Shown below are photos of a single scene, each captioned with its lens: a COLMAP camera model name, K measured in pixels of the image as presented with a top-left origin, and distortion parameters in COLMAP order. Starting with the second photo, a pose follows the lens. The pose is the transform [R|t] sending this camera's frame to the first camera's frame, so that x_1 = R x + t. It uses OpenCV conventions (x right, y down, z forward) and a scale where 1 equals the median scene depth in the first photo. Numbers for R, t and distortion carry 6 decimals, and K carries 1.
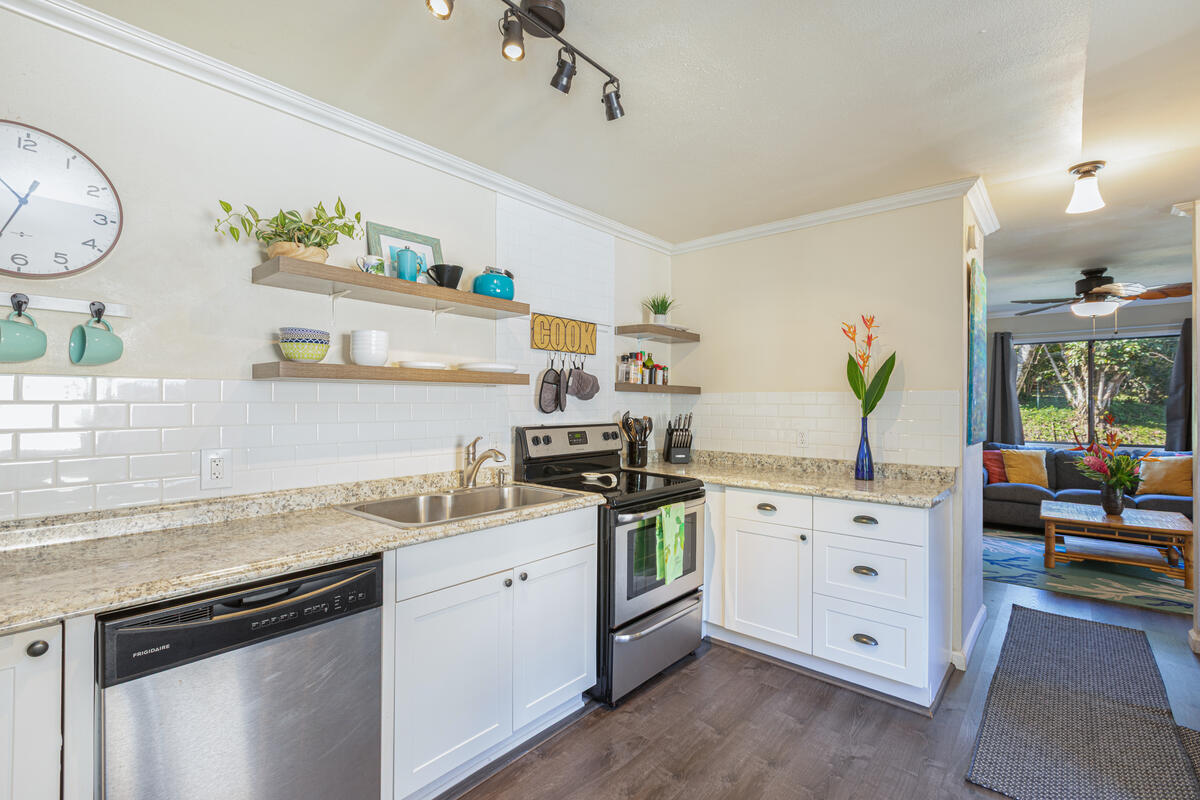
lens RADIAL K [[539.3, 0, 595.6], [0, 539.3, 402.6], [0, 0, 1]] dist [-0.003308, 0.000481]
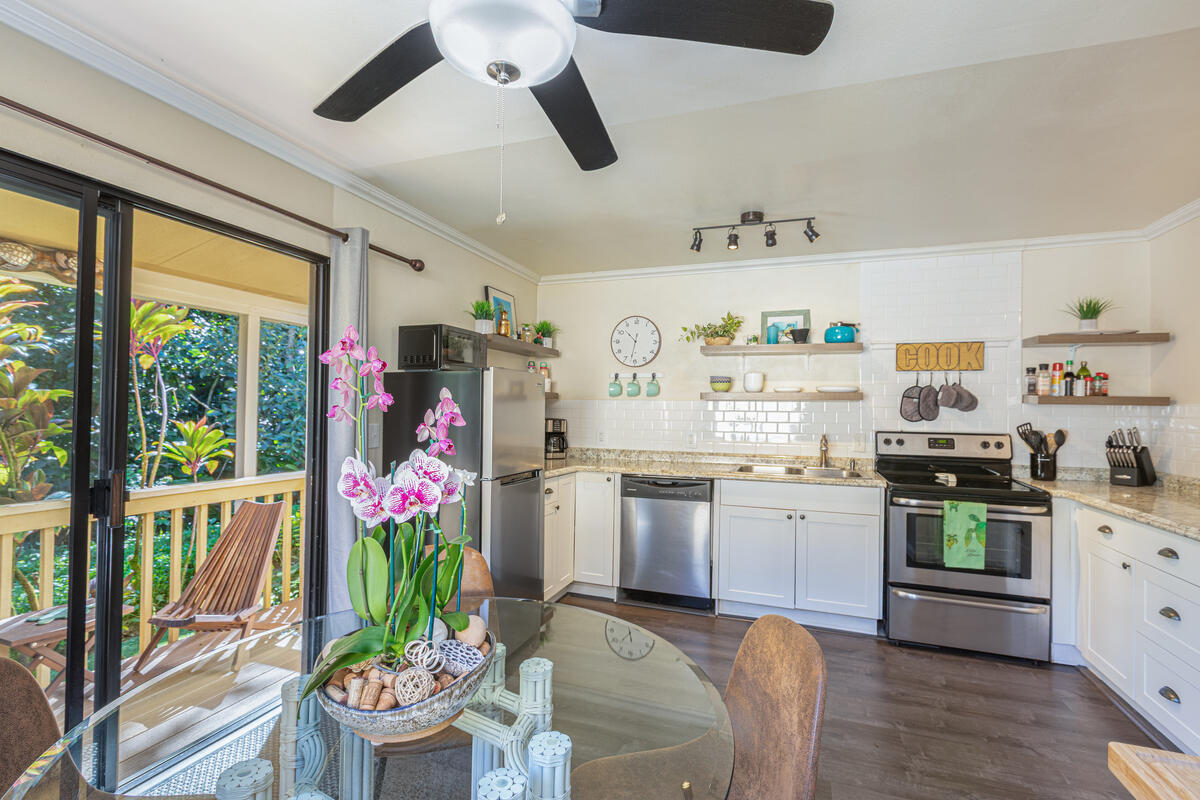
lens RADIAL K [[539.3, 0, 608.9], [0, 539.3, 403.7], [0, 0, 1]] dist [-0.003308, 0.000481]
pose [[0.381862, -0.004347, -0.924209, 0.859886], [-0.010323, 0.999906, -0.008968, -0.003832], [0.924162, 0.012965, 0.381782, -0.138833]]
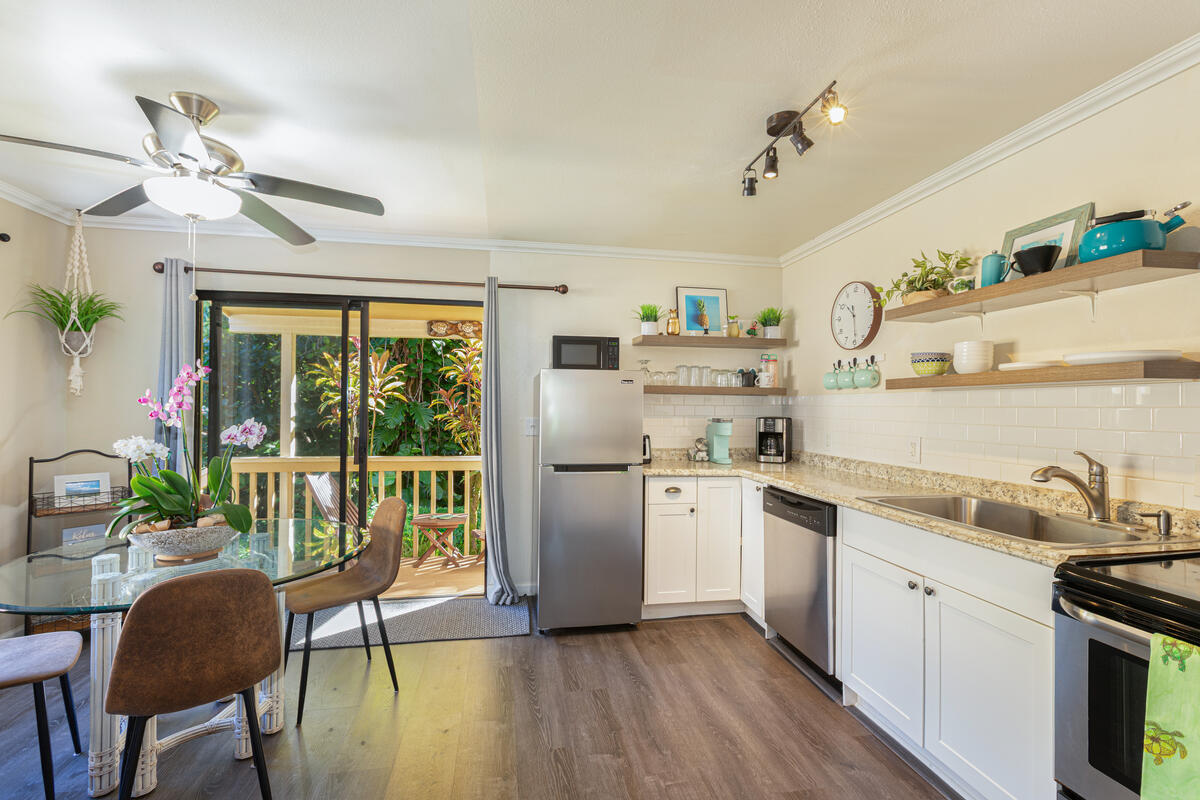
lens RADIAL K [[539.3, 0, 607.5], [0, 539.3, 397.8], [0, 0, 1]] dist [-0.003308, 0.000481]
pose [[-0.605005, -0.015894, -0.796063, 0.704899], [-0.005483, 0.999860, -0.015797, 0.001919], [0.796203, -0.005193, -0.605008, 0.822379]]
